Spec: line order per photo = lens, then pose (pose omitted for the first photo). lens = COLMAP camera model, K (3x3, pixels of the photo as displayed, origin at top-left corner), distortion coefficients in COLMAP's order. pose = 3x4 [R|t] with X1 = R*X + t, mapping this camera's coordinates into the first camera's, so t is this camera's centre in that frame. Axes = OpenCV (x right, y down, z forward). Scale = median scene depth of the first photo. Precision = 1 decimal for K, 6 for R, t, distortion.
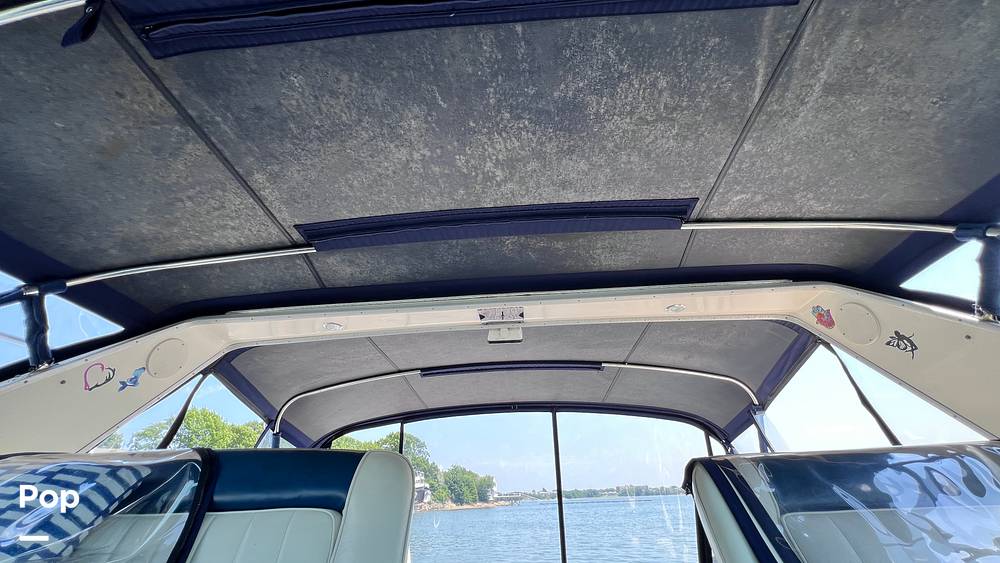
lens RADIAL K [[402.6, 0, 500.0], [0, 402.6, 281.5], [0, 0, 1]] dist [-0.001260, -0.000078]
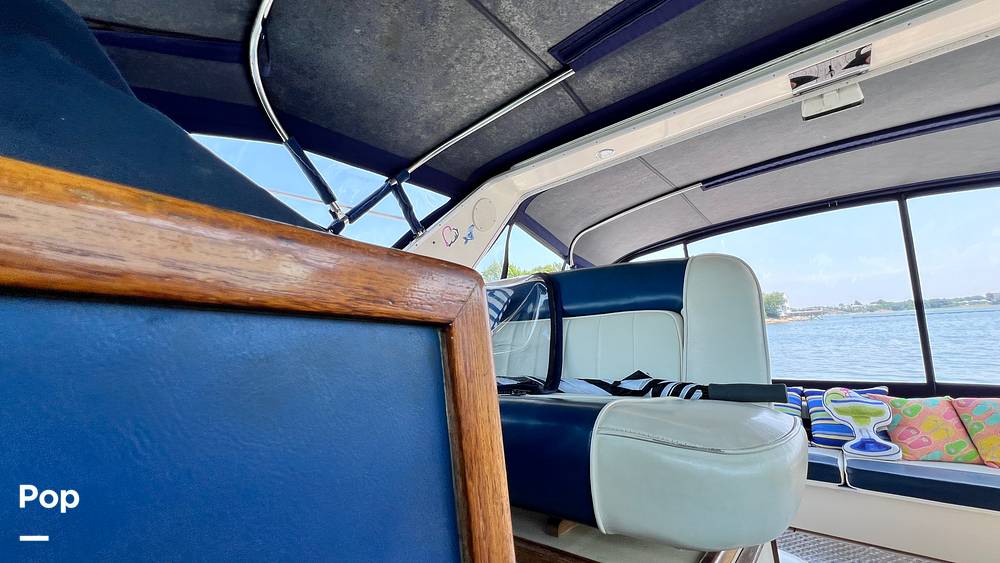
lens RADIAL K [[400.6, 0, 500.0], [0, 400.6, 281.5], [0, 0, 1]] dist [0.000296, 0.000074]
pose [[0.806165, -0.093314, -0.584286, -0.103209], [0.312796, 0.905430, 0.286975, 0.042093], [0.502252, -0.414112, 0.759114, 0.018526]]
